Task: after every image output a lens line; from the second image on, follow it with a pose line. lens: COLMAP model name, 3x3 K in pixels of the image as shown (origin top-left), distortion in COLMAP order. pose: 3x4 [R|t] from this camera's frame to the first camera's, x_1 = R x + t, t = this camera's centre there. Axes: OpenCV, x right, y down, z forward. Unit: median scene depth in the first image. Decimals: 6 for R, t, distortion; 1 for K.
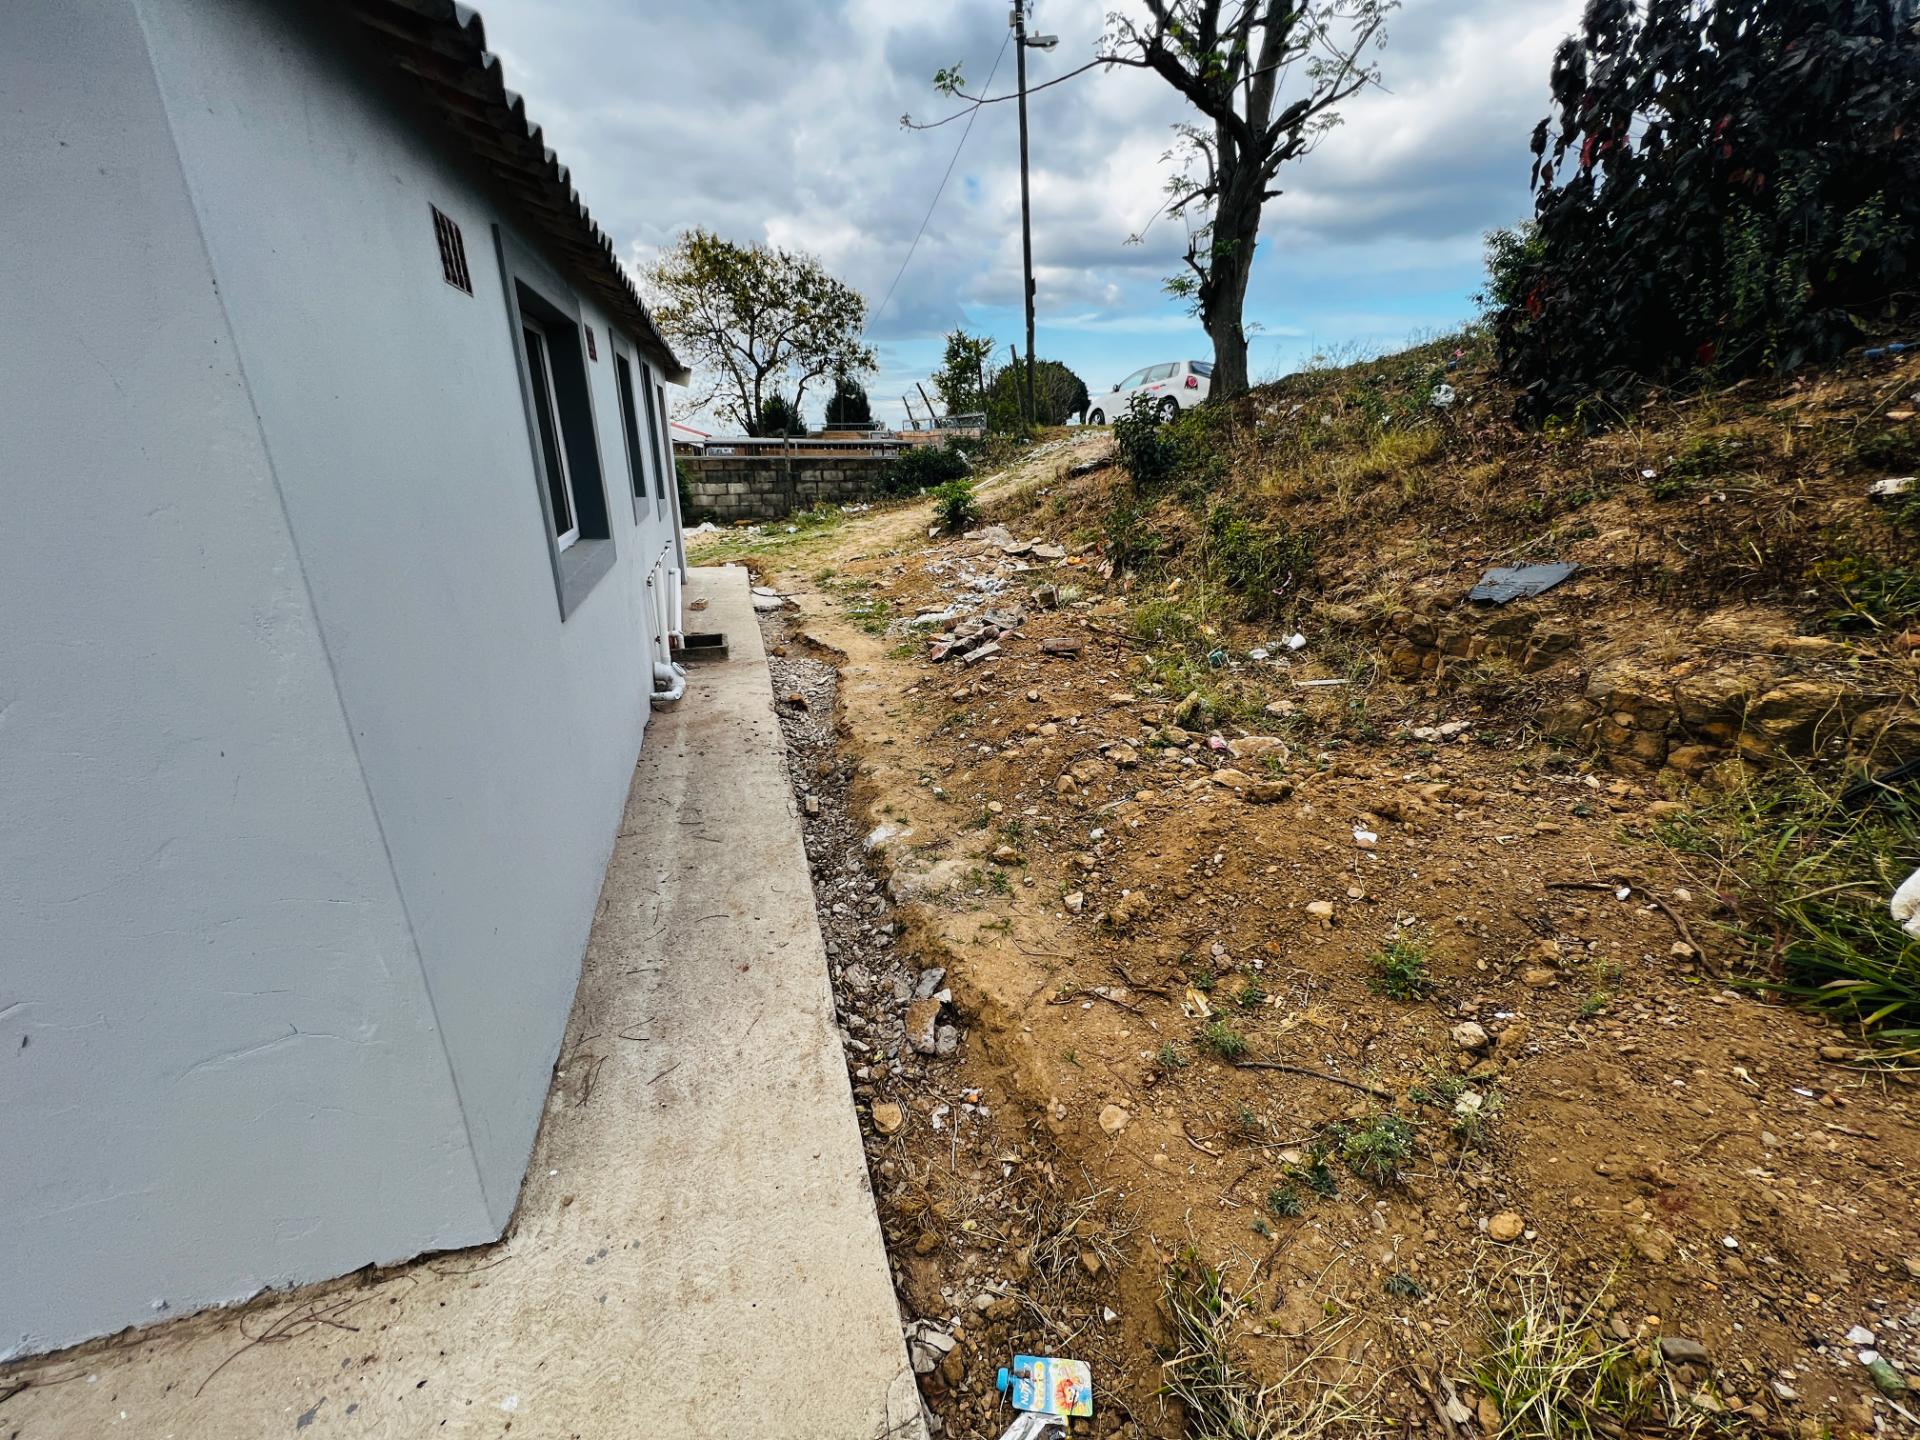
lens RADIAL K [[770.2, 0, 962.0], [0, 770.2, 719.1], [0, 0, 1]] dist [-0.002209, 0.000541]
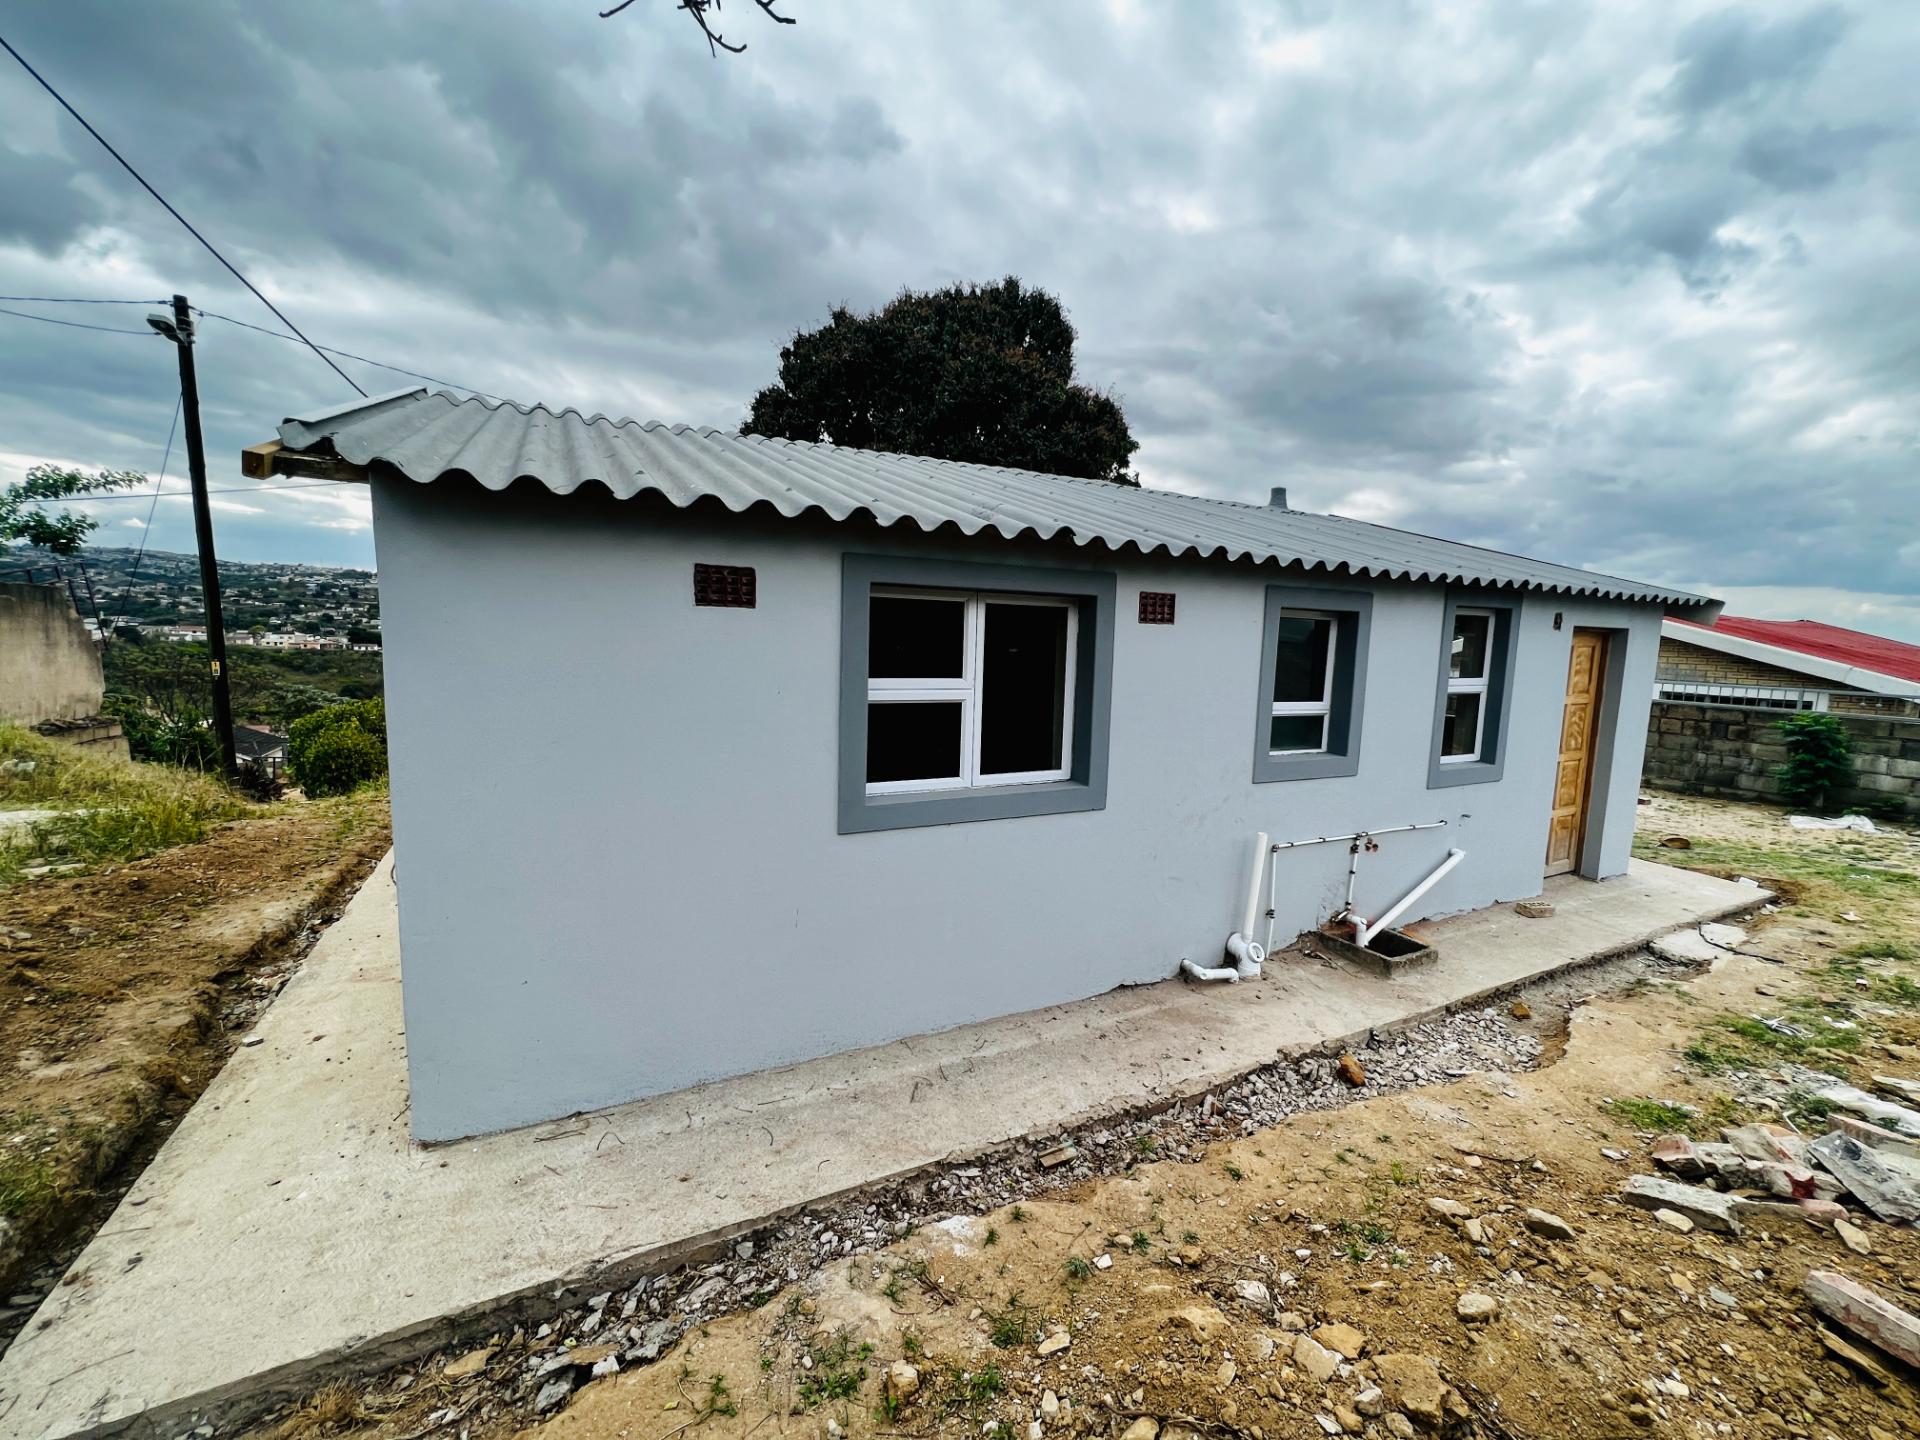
lens RADIAL K [[770.2, 0, 981.0], [0, 770.2, 725.4], [0, 0, 1]] dist [-0.002209, 0.000541]
pose [[0.181473, 0.114602, -0.976695, 0.521857], [-0.364530, 0.930270, 0.041424, -0.309731], [0.913338, 0.348517, 0.210594, 0.638338]]
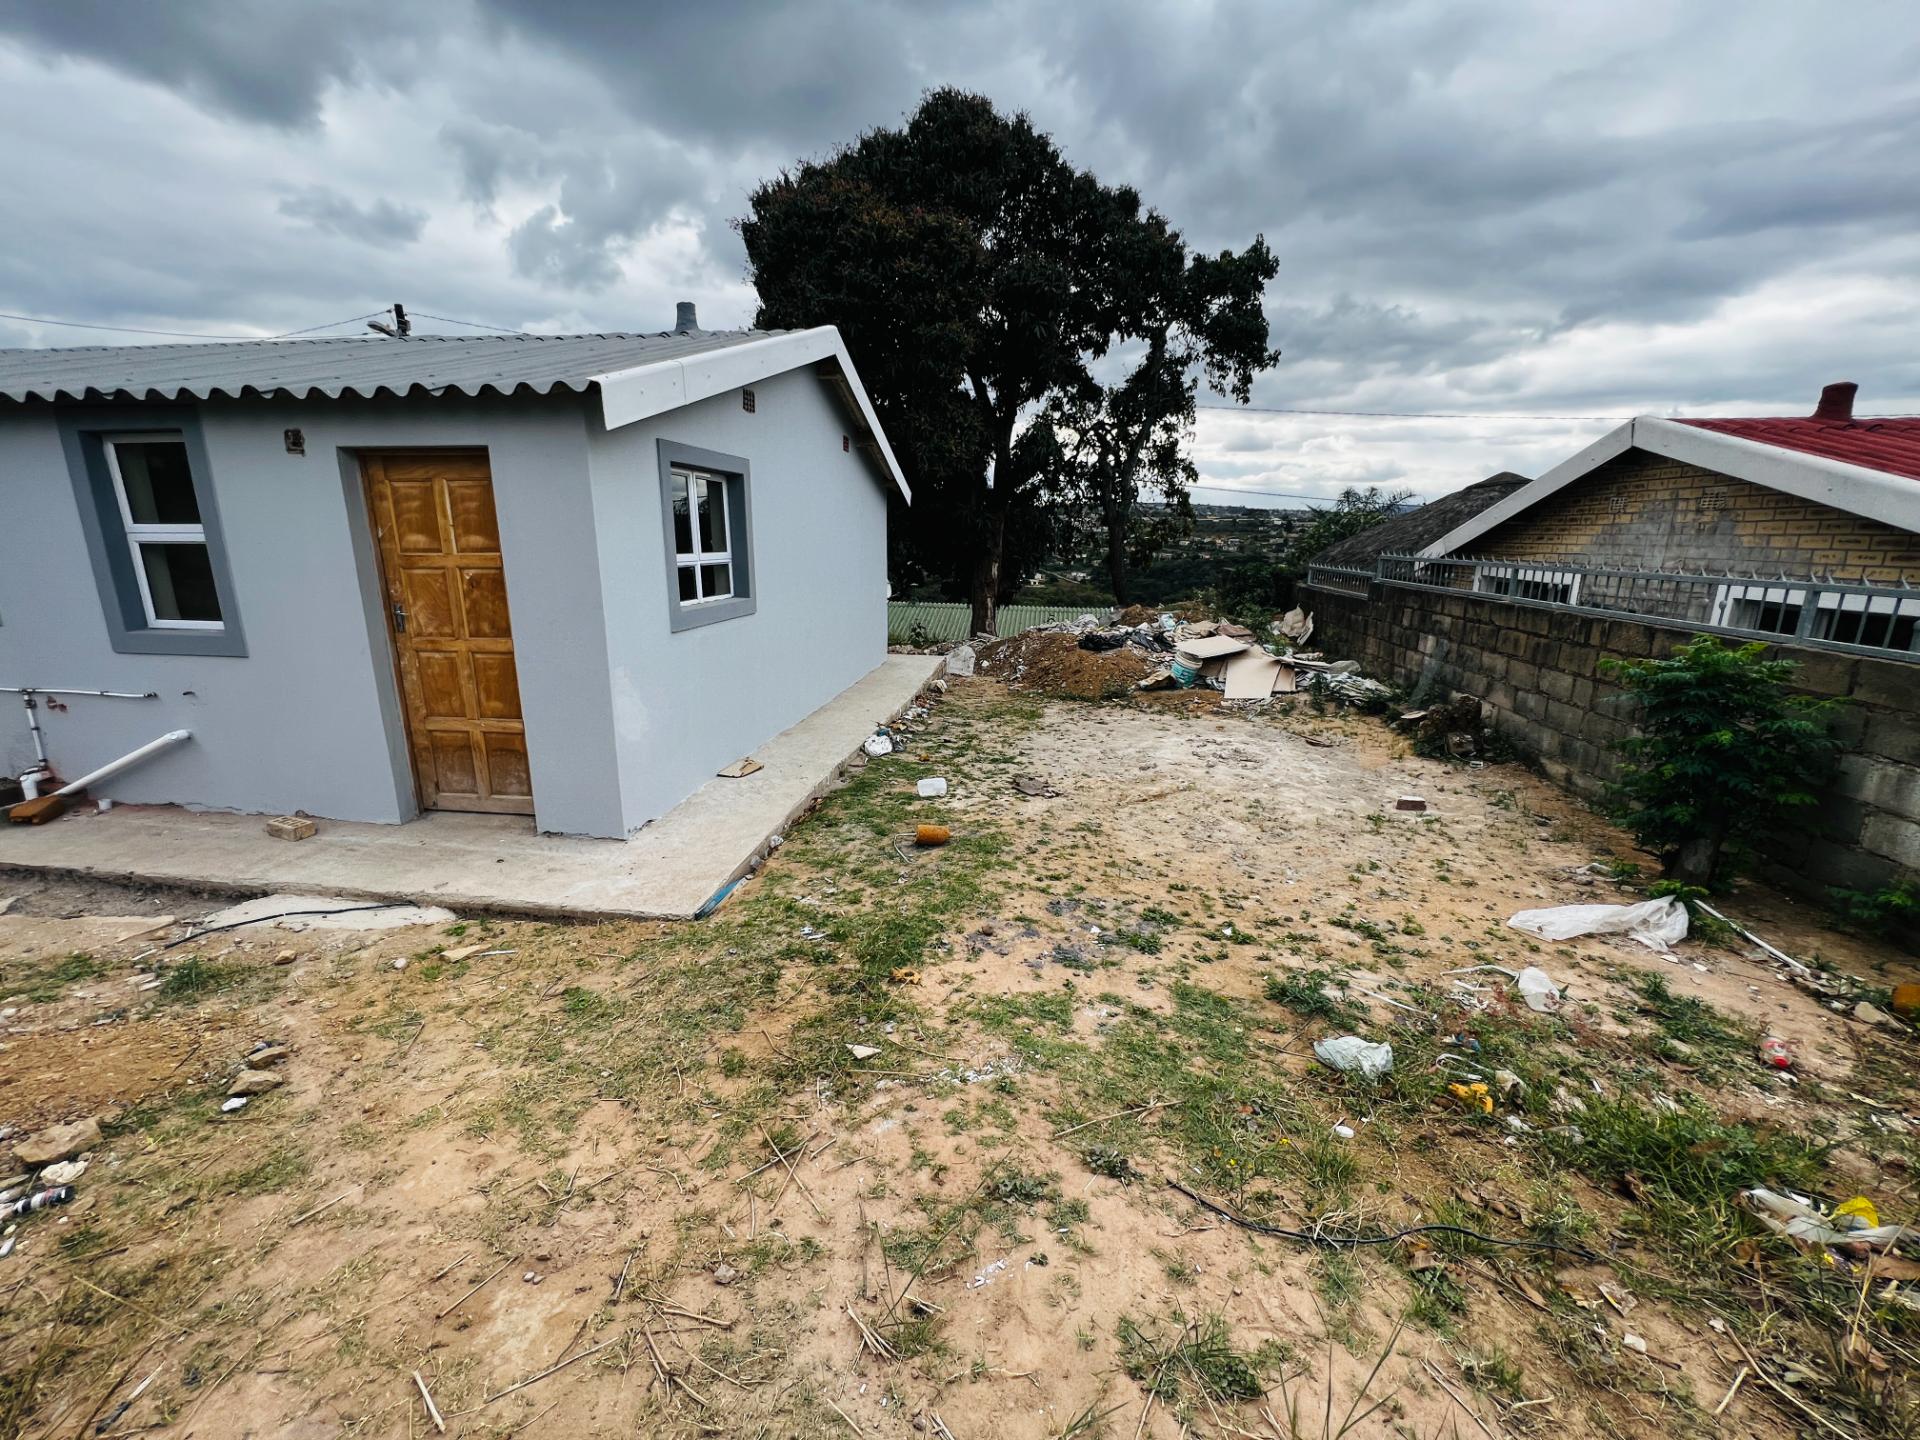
lens RADIAL K [[770.2, 0, 956.7], [0, 770.2, 728.9], [0, 0, 1]] dist [-0.002209, 0.000541]
pose [[-0.428081, 0.204609, -0.880274, -0.332198], [-0.324450, 0.874305, 0.361003, -1.437705], [0.843492, 0.440143, -0.307888, 3.944002]]
